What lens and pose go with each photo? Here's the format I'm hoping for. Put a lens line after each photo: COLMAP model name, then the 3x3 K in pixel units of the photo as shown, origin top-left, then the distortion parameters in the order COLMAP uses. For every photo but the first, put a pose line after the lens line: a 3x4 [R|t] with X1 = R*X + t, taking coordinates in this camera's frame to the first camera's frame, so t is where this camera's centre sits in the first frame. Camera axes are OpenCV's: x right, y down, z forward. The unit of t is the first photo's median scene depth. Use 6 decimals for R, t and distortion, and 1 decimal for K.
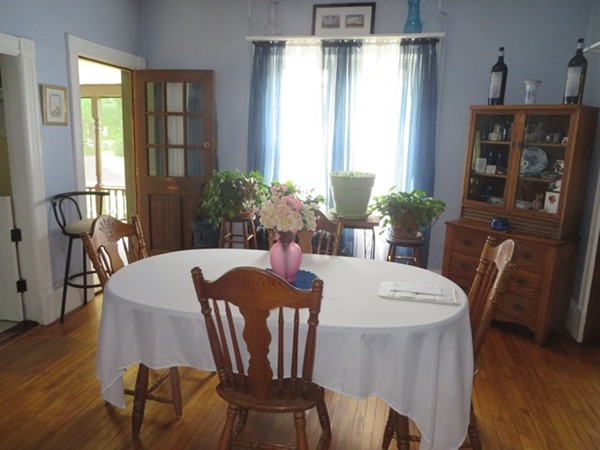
lens RADIAL K [[441.6, 0, 299.7], [0, 441.6, 225.0], [0, 0, 1]] dist [0.012270, 0.004079]
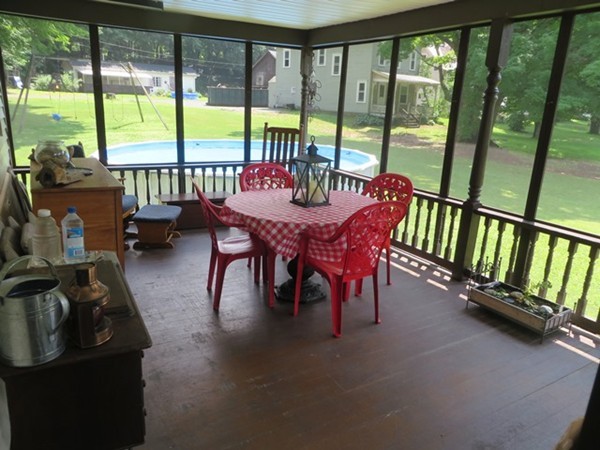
lens RADIAL K [[441.6, 0, 300.9], [0, 441.6, 224.5], [0, 0, 1]] dist [0.012270, 0.004079]
pose [[0.681172, 0.202353, -0.703604, -0.225714], [-0.161223, 0.978913, 0.125448, -0.098148], [0.714152, 0.027985, 0.699431, 0.508561]]
